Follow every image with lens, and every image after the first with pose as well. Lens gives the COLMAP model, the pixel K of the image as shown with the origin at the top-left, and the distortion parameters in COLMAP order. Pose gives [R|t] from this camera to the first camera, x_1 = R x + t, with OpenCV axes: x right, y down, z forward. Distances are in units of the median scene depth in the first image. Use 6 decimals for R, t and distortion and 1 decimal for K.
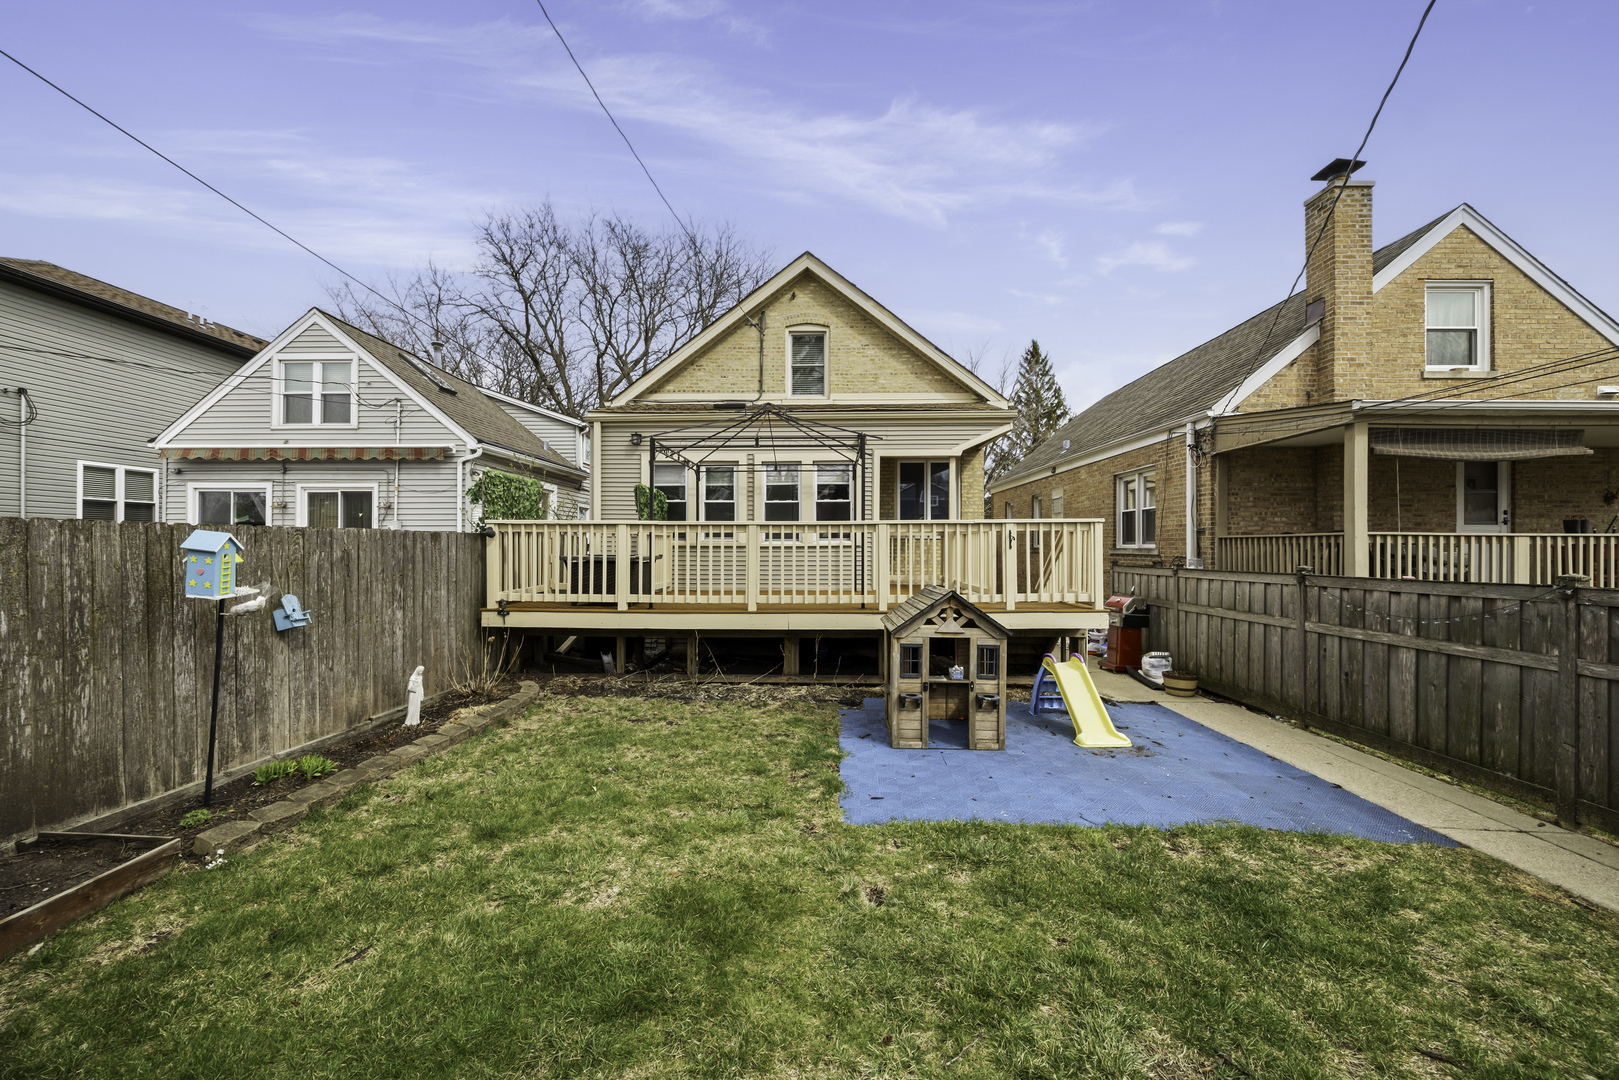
lens RADIAL K [[635.8, 0, 796.2], [0, 635.8, 549.8], [0, 0, 1]] dist [-0.003369, 0.000627]
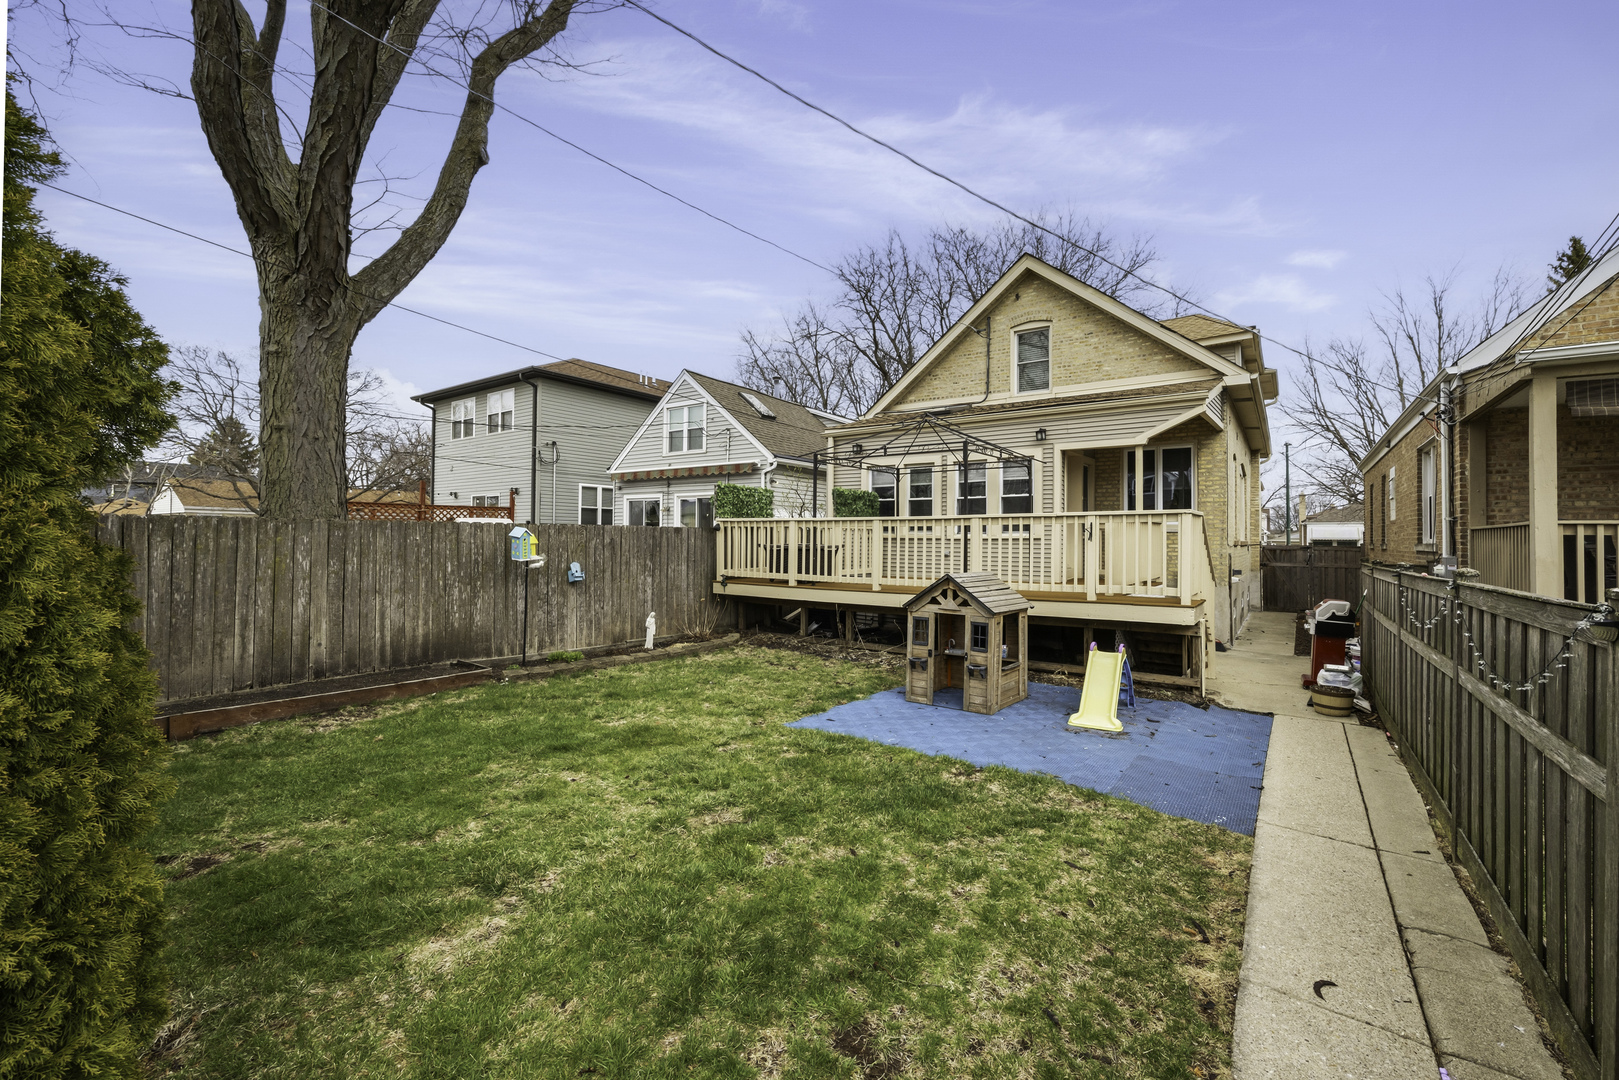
lens RADIAL K [[676.0, 0, 821.6], [0, 676.0, 531.9], [0, 0, 1]] dist [-0.001584, 0.000362]
pose [[0.834724, -0.001222, -0.550668, 0.522191], [-0.009366, 0.999821, -0.016417, 0.005595], [0.550589, 0.018862, 0.834563, -0.134296]]
